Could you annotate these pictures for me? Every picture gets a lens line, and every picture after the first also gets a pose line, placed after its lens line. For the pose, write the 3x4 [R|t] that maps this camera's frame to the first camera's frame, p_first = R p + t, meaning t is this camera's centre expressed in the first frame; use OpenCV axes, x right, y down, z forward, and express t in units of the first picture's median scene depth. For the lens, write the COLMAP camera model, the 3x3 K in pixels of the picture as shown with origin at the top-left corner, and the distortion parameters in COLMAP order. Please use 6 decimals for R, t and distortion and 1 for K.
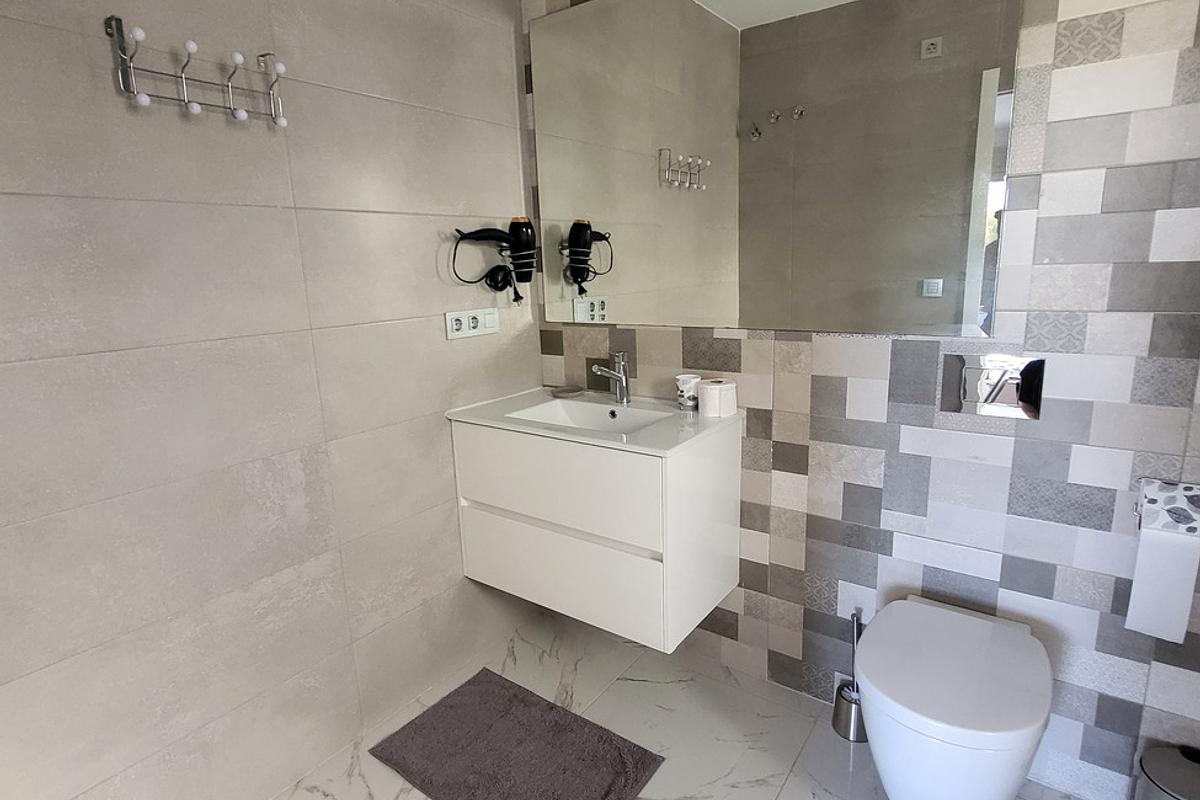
lens RADIAL K [[624.7, 0, 609.1], [0, 624.7, 395.4], [0, 0, 1]] dist [0.001403, -0.002762]
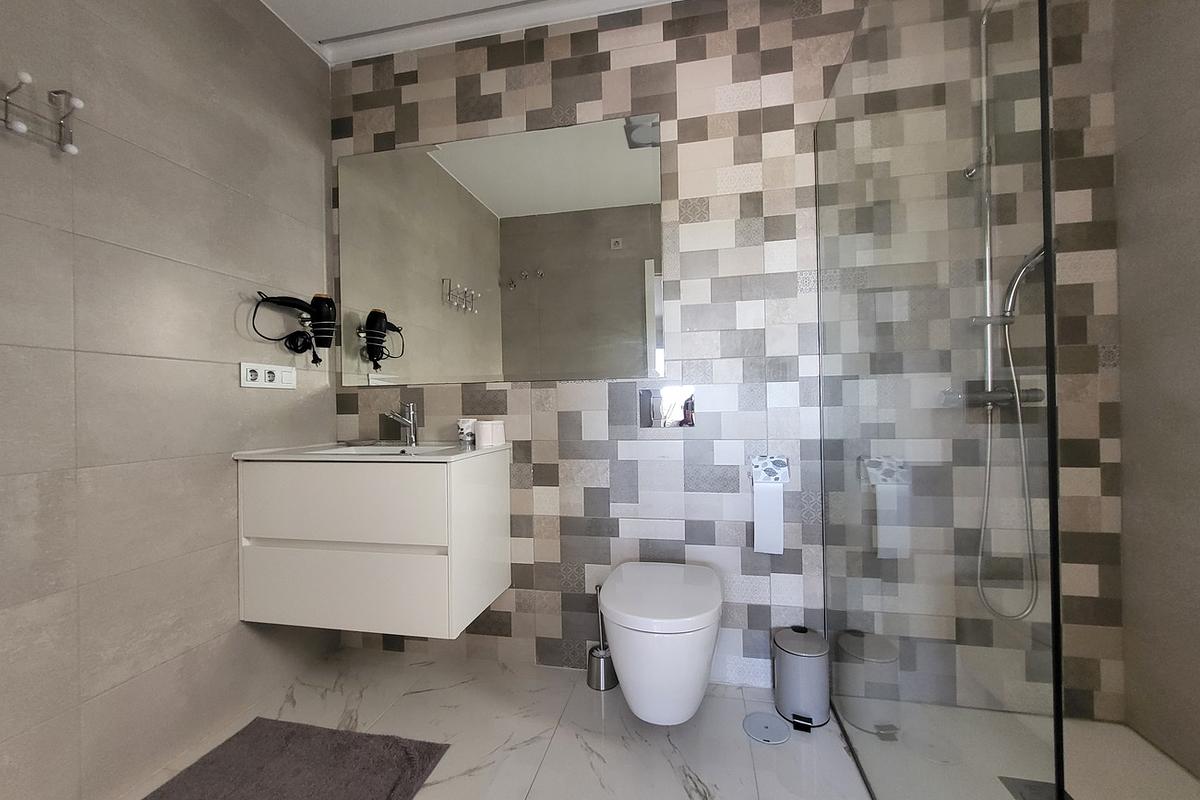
lens RADIAL K [[466.6, 0, 609.9], [0, 466.6, 399.4], [0, 0, 1]] dist [-0.003724, 0.001079]
pose [[0.909234, 0.017948, 0.415899, -0.007560], [0.074203, 0.976083, -0.204344, 0.152222], [-0.409620, 0.216657, 0.886155, 0.009507]]
